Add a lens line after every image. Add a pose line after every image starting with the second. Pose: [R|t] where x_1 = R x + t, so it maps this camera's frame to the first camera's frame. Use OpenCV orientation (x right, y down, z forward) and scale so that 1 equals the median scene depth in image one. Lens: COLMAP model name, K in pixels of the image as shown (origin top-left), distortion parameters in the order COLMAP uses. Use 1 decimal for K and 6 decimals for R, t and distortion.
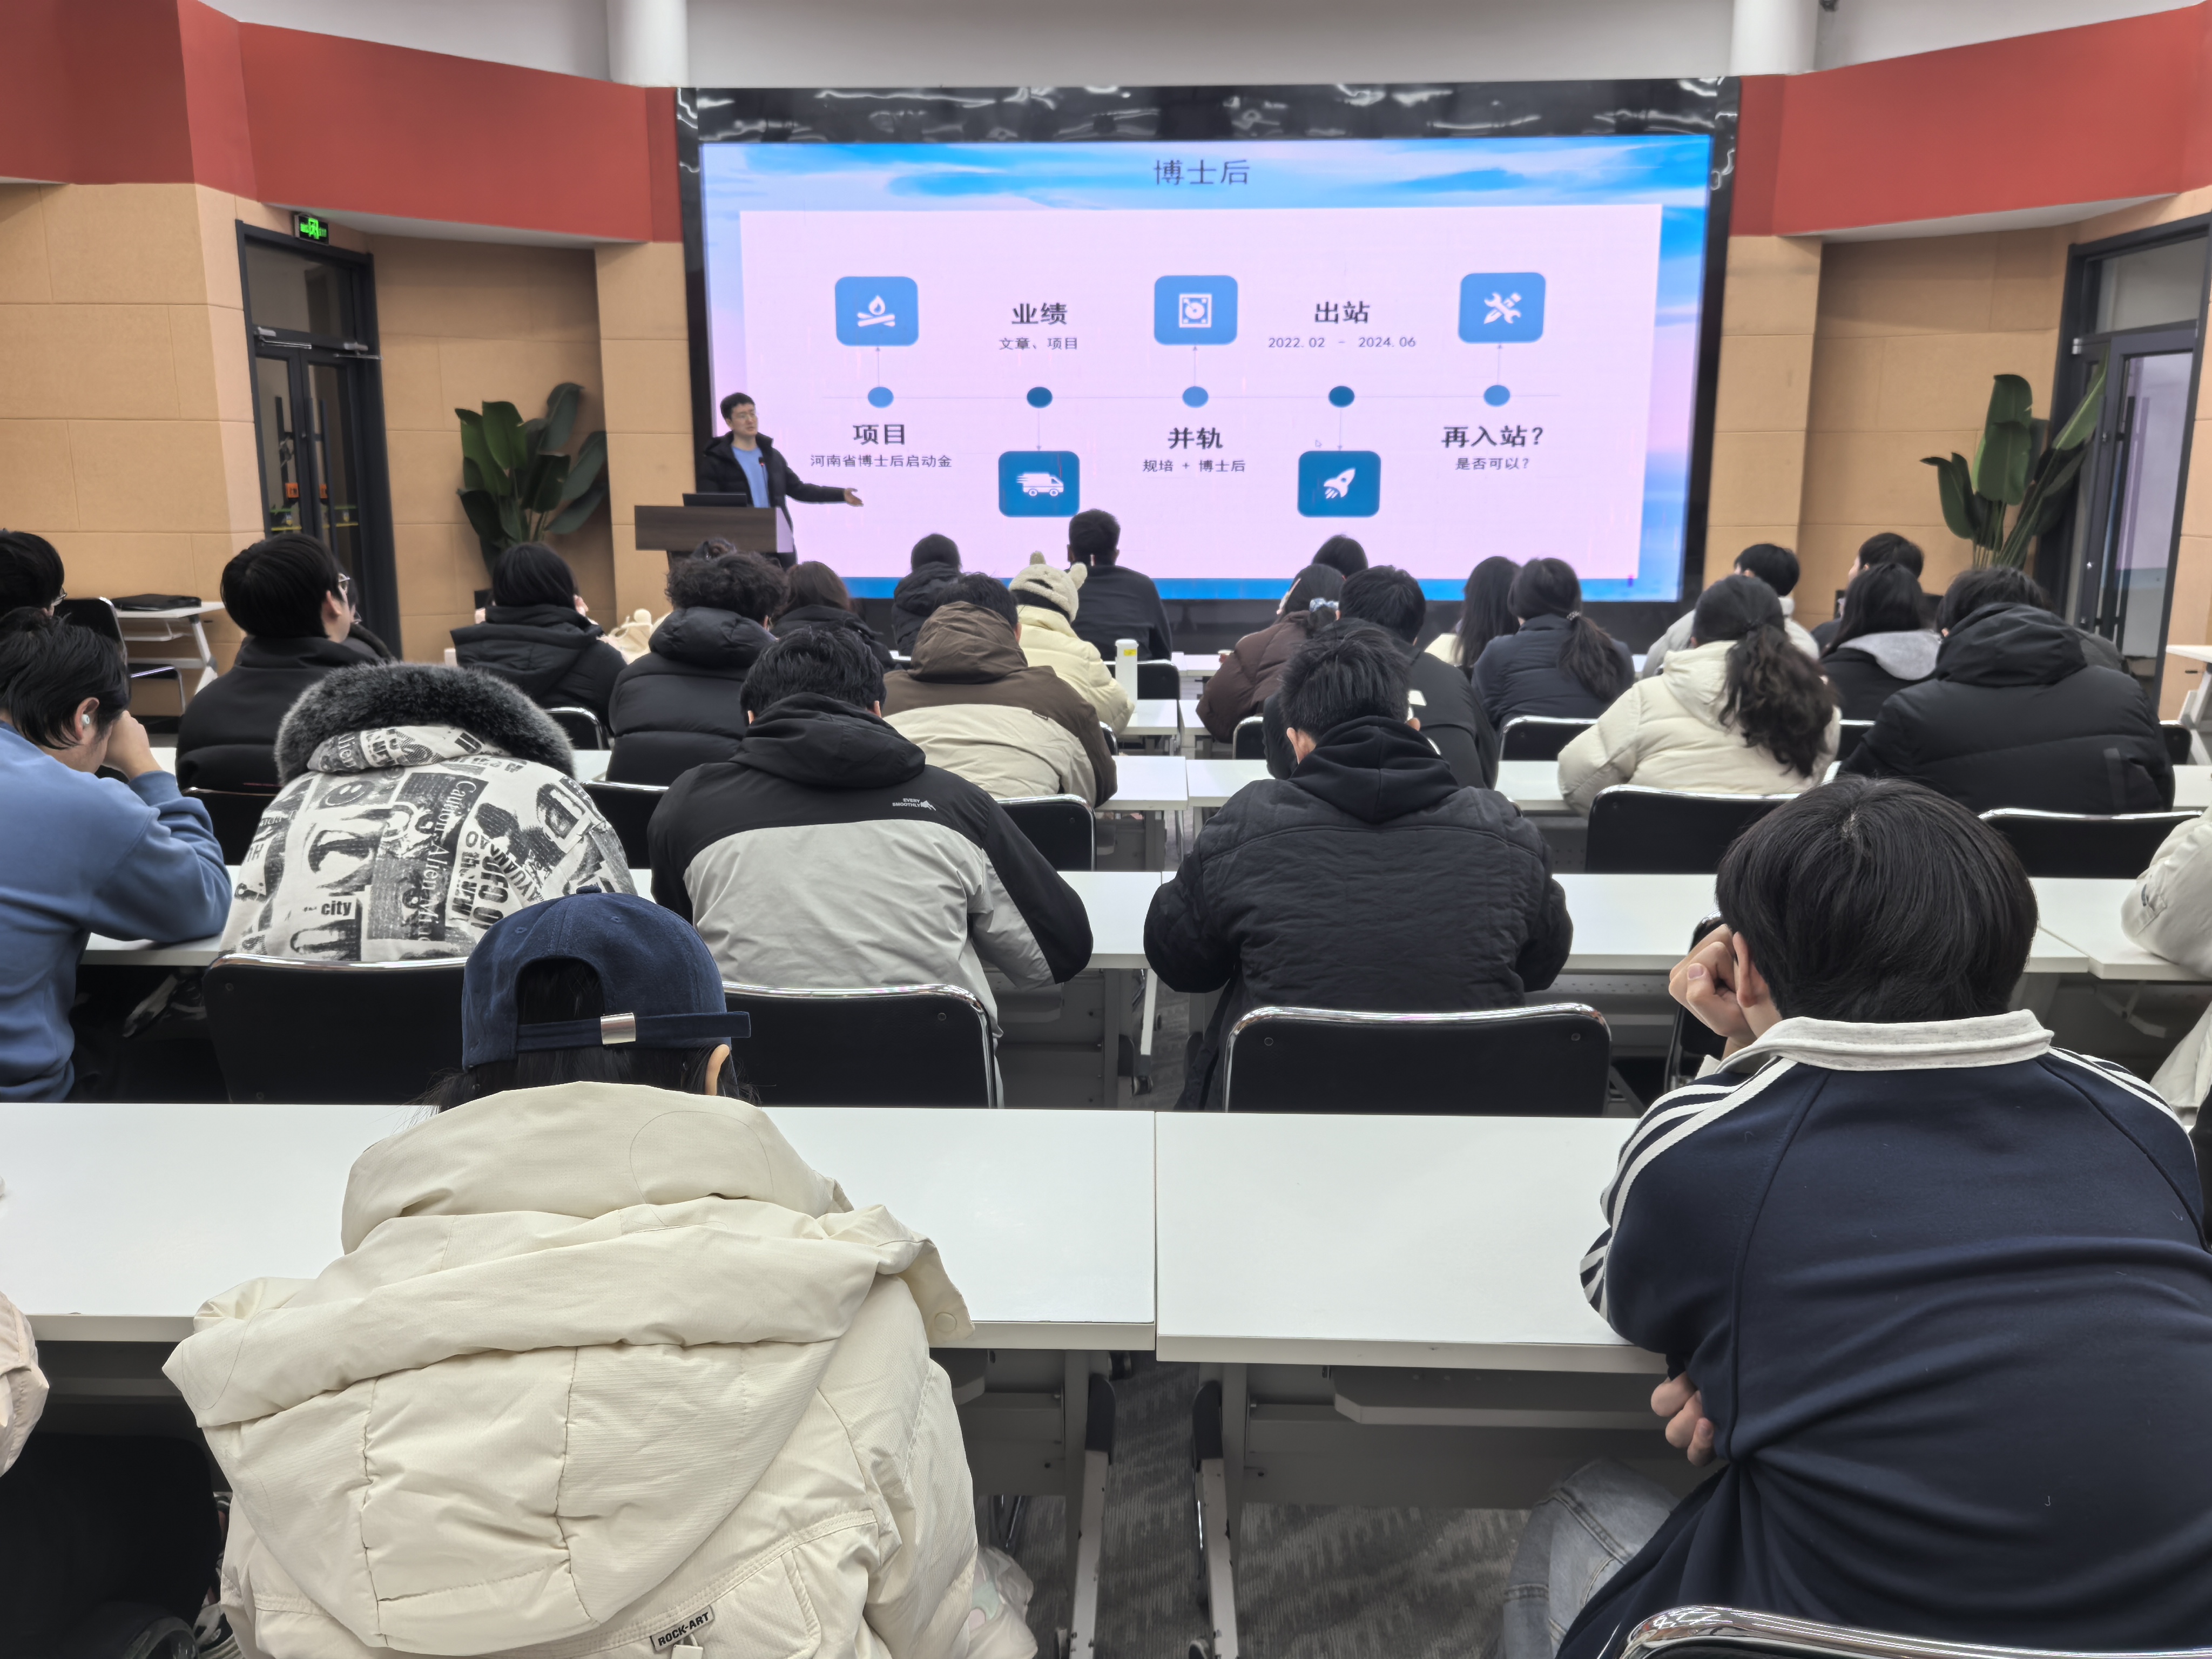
lens RADIAL K [[1740.7, 0, 1108.5], [0, 1740.7, 827.7], [0, 0, 1]] dist [0.052529, 0.002353]
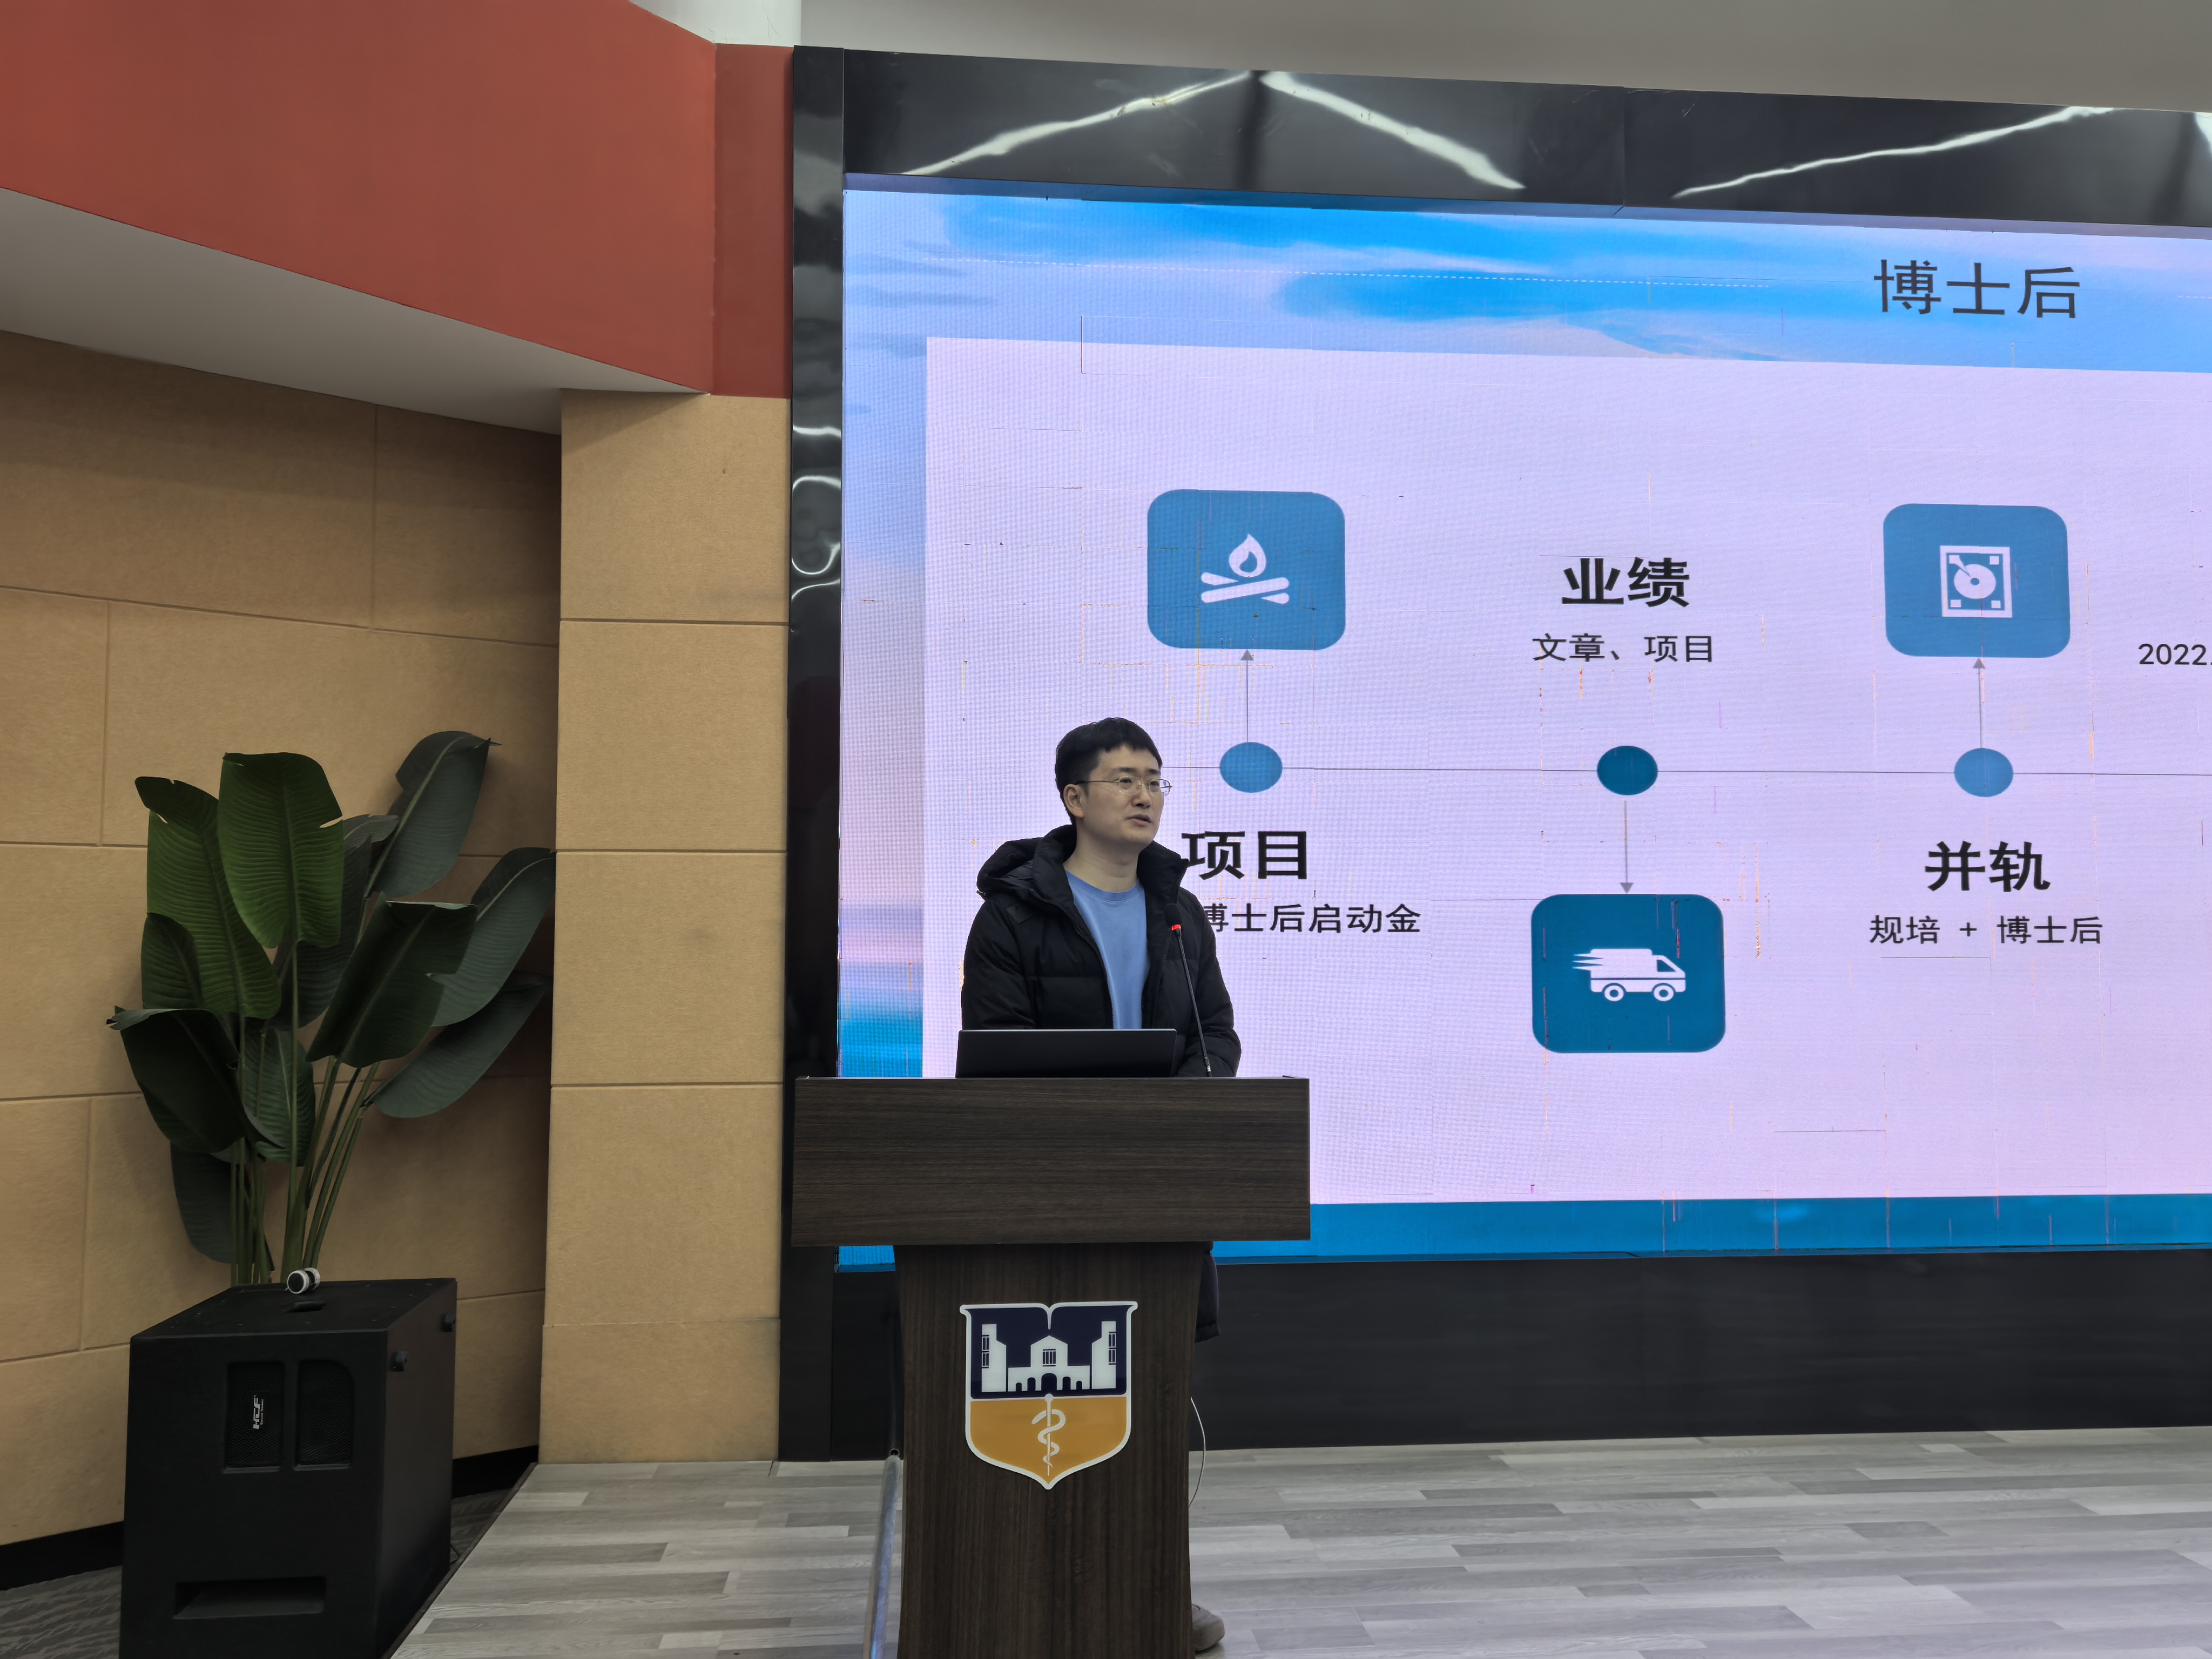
lens RADIAL K [[1740.7, 0, 1107.8], [0, 1740.7, 831.3], [0, 0, 1]] dist [0.052529, 0.002353]
pose [[0.989984, 0.007086, 0.140999, -0.224448], [0.029084, 0.967080, -0.252805, -0.130700], [-0.138149, 0.254373, 0.957188, 0.623872]]
